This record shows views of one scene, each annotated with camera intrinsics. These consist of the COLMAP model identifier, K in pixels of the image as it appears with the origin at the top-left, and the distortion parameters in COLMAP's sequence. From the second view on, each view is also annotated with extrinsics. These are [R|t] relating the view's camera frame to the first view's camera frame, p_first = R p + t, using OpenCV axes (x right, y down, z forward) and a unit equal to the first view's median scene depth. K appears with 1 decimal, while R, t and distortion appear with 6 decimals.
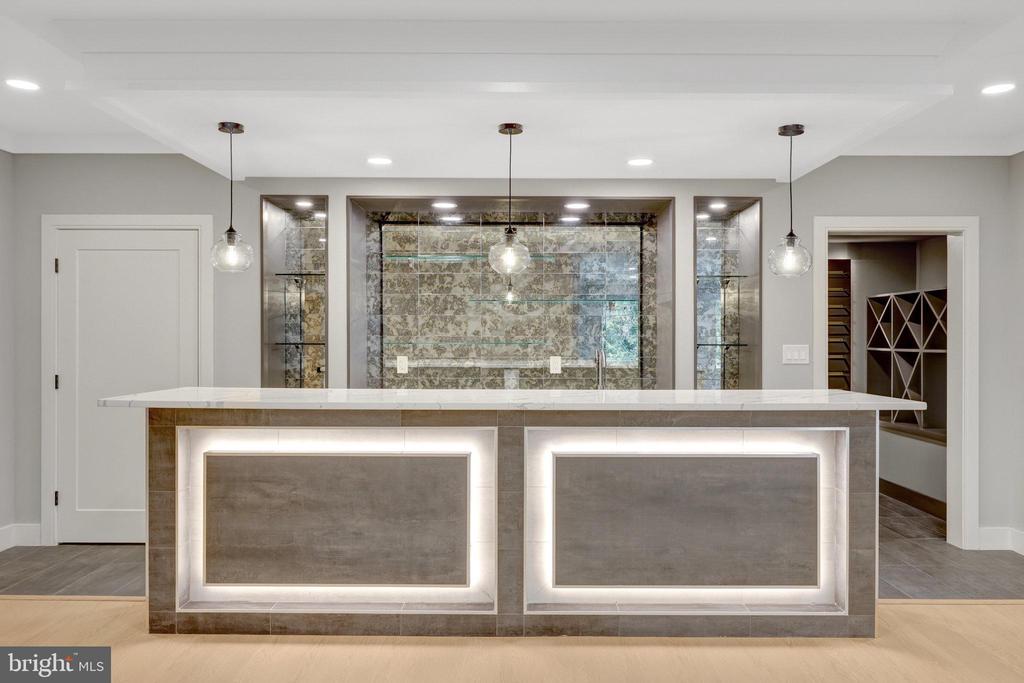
lens RADIAL K [[723.6, 0, 512.0], [0, 723.6, 341.5], [0, 0, 1]] dist [-0.006462, -0.003126]
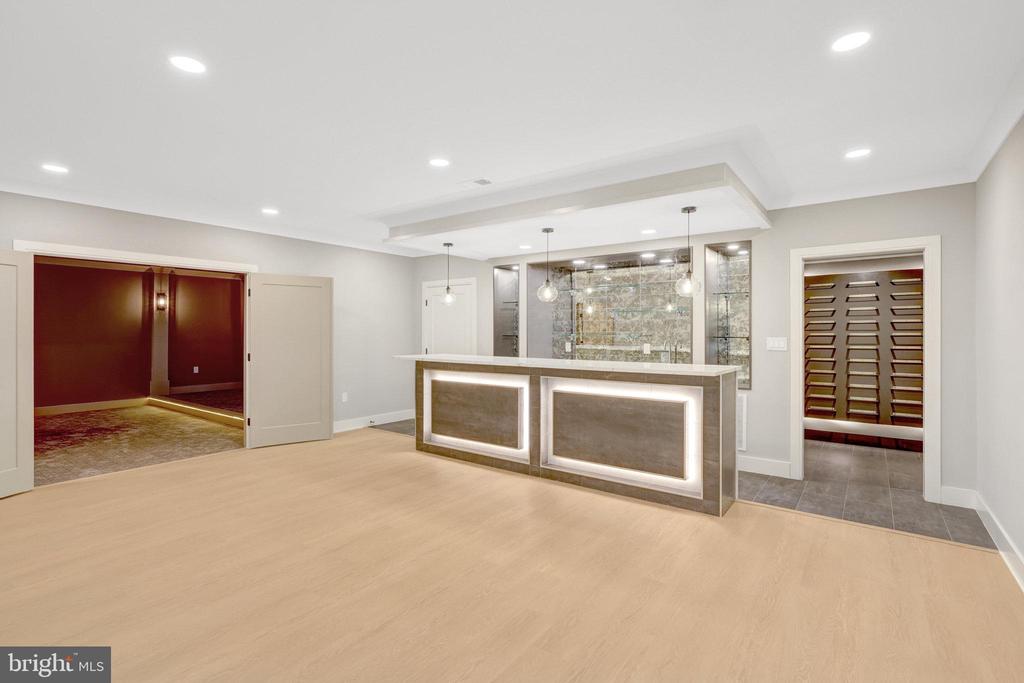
lens RADIAL K [[471.5, 0, 512.0], [0, 471.5, 341.5], [0, 0, 1]] dist [0.001652, 0.000206]
pose [[0.806220, 0.009876, -0.591533, 0.740210], [-0.001440, 0.999890, 0.014732, -0.000776], [0.591614, -0.011026, 0.806146, -0.131739]]
